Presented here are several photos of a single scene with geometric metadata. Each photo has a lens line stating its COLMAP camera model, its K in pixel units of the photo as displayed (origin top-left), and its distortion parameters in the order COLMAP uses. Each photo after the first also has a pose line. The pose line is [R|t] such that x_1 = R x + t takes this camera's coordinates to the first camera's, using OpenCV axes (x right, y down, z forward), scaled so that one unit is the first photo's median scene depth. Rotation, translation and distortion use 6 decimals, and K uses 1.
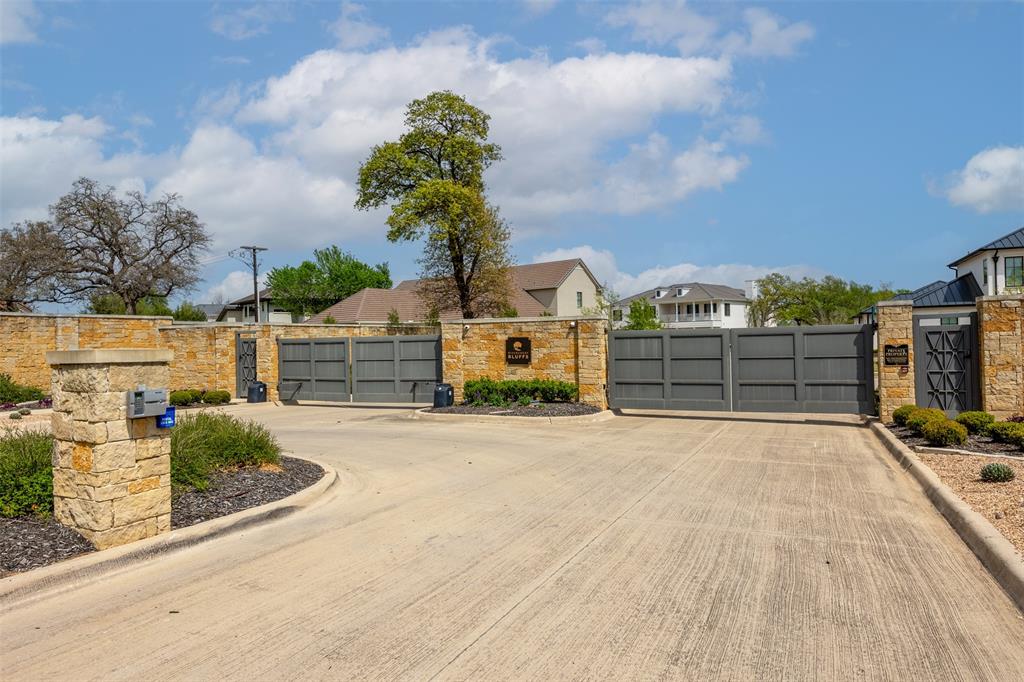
lens RADIAL K [[644.4, 0, 512.2], [0, 644.4, 346.2], [0, 0, 1]] dist [-0.000013, -0.000237]
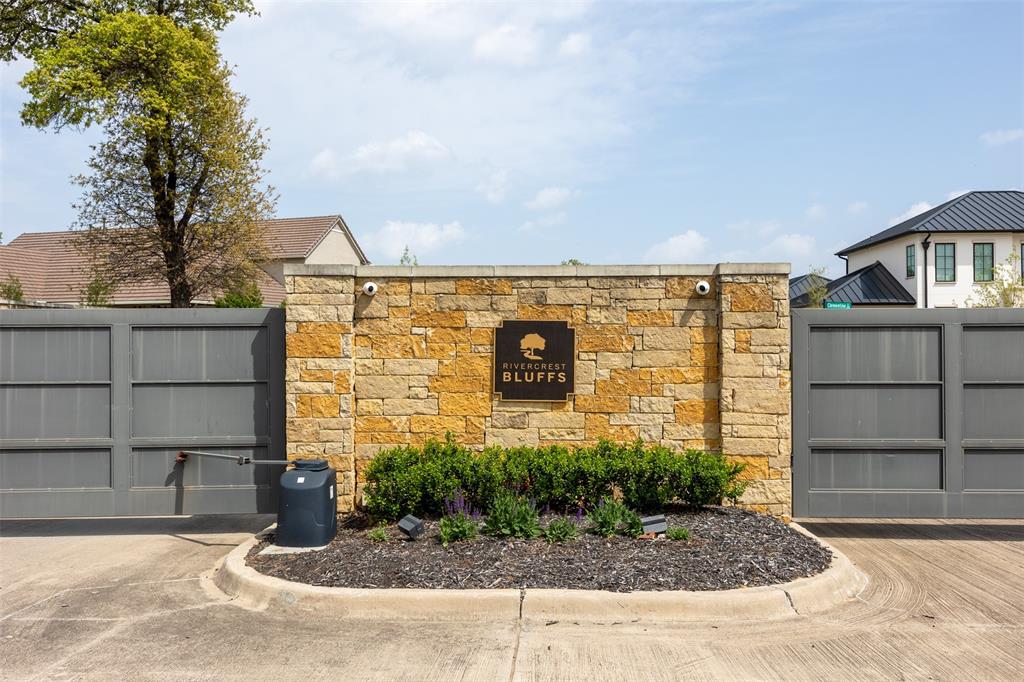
lens RADIAL K [[824.0, 0, 512.0], [0, 824.0, 332.0], [0, 0, 1]] dist [-0.025881, 0.006311]
pose [[0.922519, 0.021743, 0.385339, -0.170159], [-0.011993, 0.999545, -0.027689, 0.004438], [-0.385766, 0.020922, 0.922360, 0.588763]]
